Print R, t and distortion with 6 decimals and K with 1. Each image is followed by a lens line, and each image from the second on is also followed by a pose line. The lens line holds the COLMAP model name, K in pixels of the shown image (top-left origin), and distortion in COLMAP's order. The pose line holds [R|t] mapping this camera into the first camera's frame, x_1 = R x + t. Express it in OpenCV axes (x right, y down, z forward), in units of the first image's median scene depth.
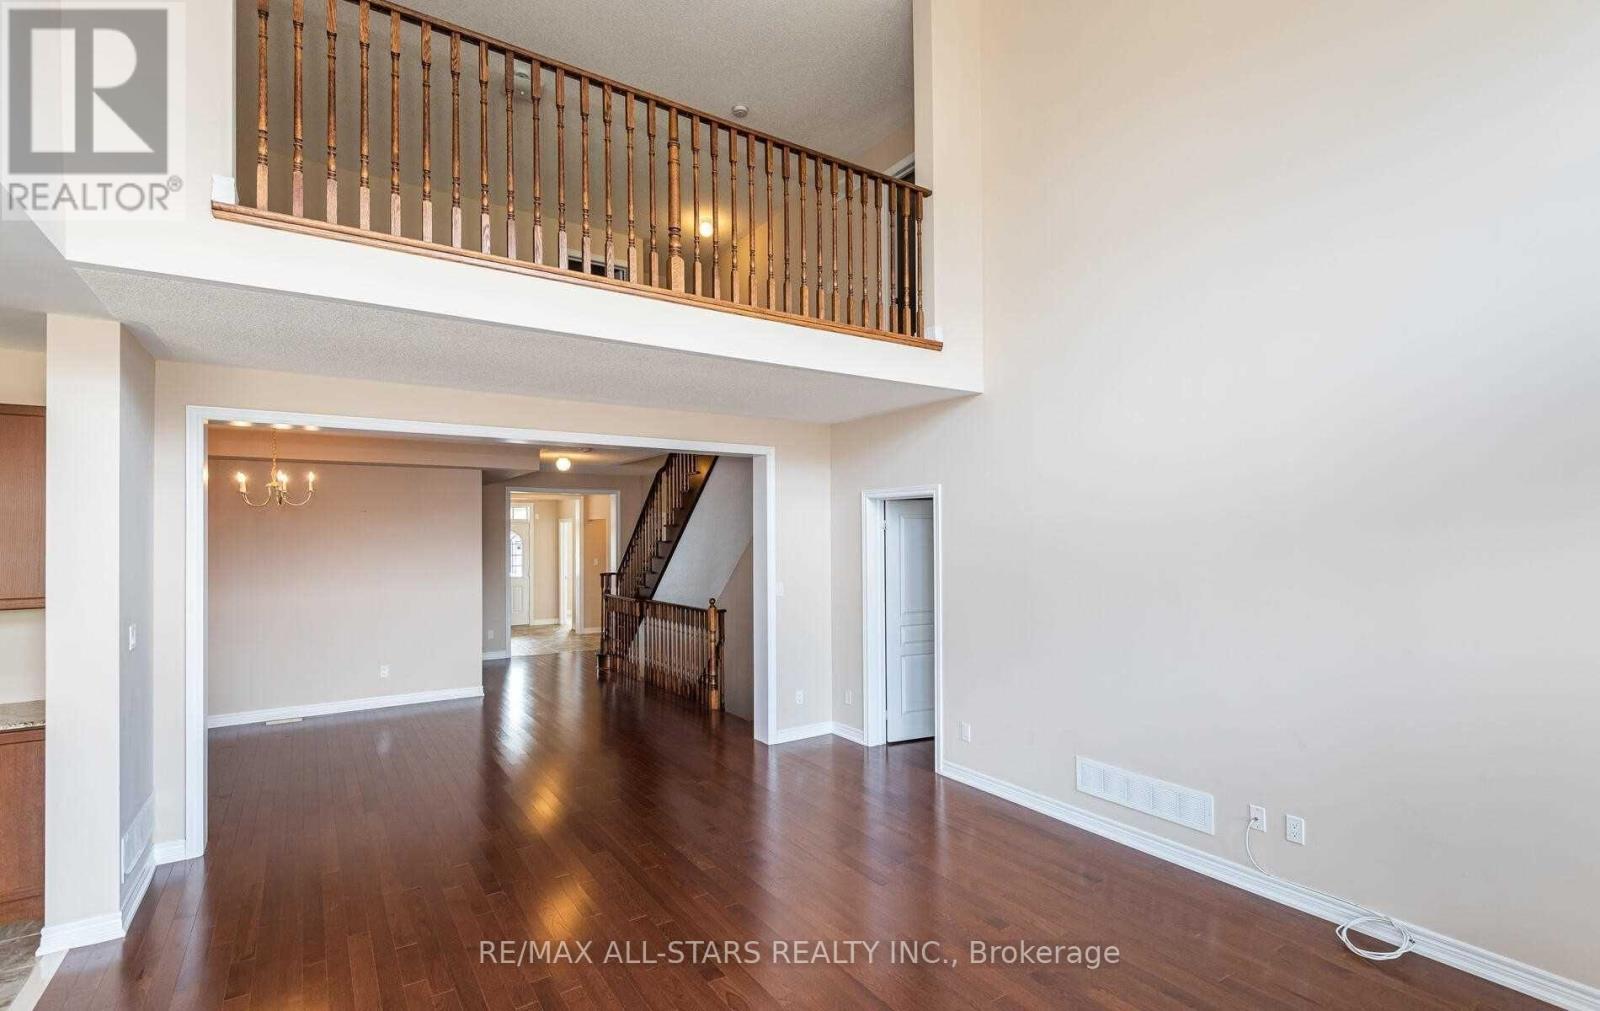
lens RADIAL K [[730.2, 0, 809.3], [0, 730.2, 518.9], [0, 0, 1]] dist [0.003322, 0.000061]
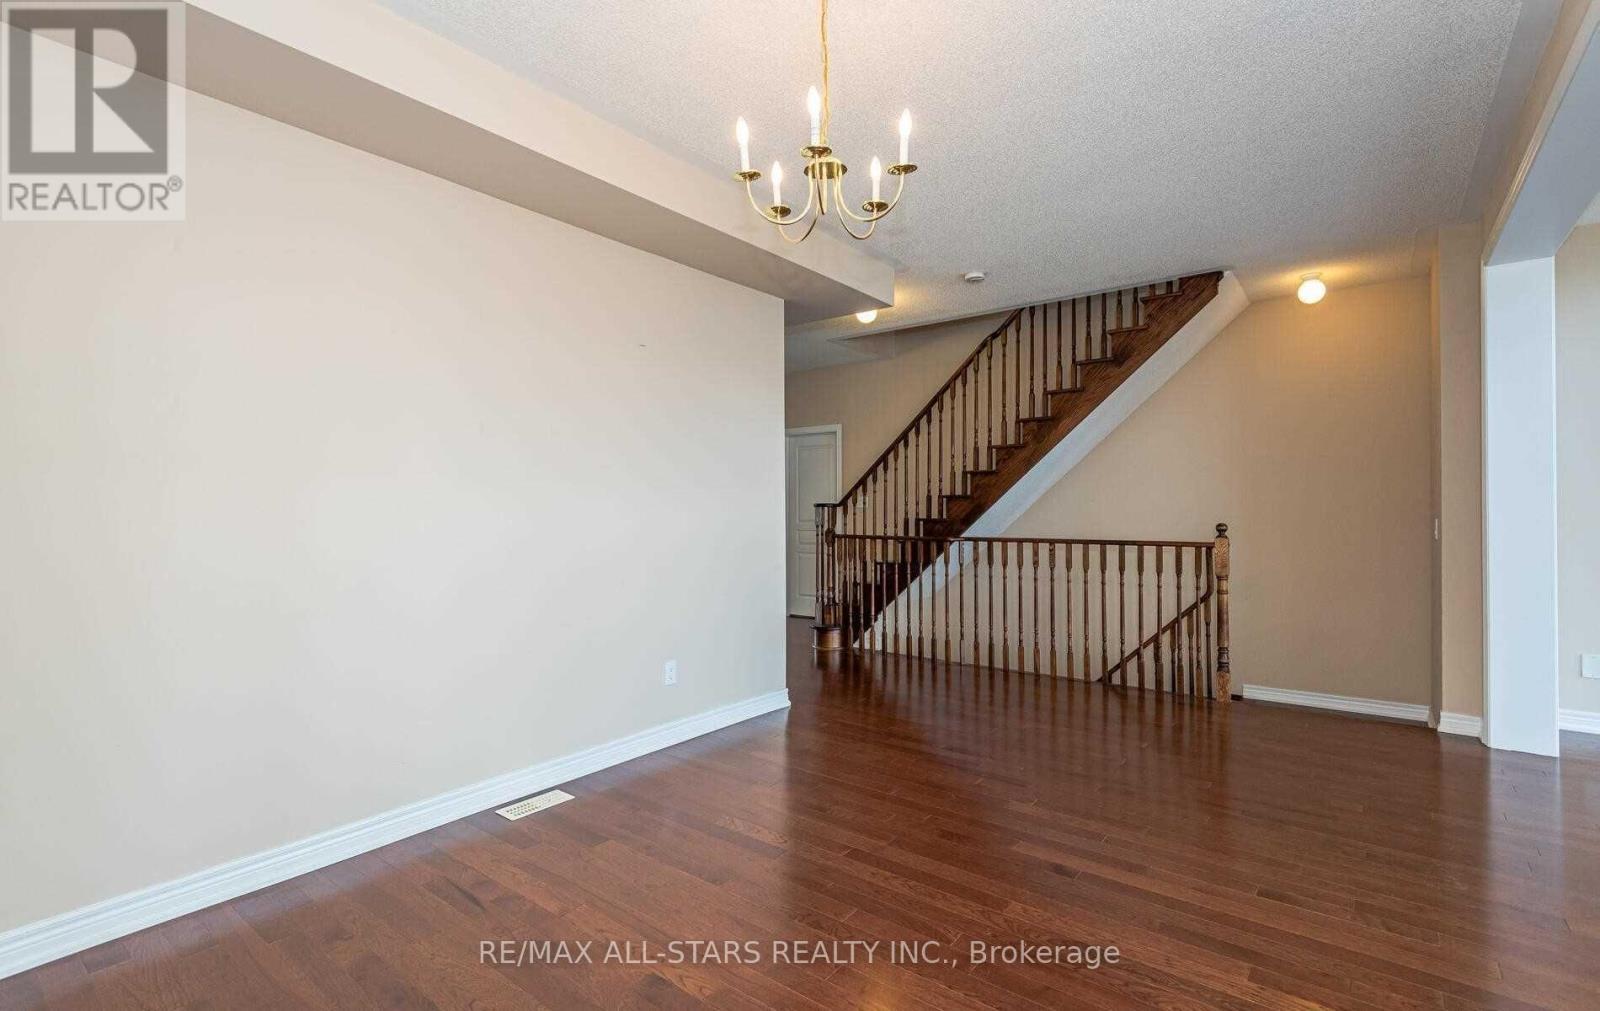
lens RADIAL K [[730.2, 0, 797.3], [0, 730.2, 511.0], [0, 0, 1]] dist [0.003322, 0.000061]
pose [[0.952489, 0.005493, 0.304522, -0.567028], [-0.013136, 0.999648, 0.023055, 0.075622], [-0.304288, -0.025960, 0.952226, 0.443691]]
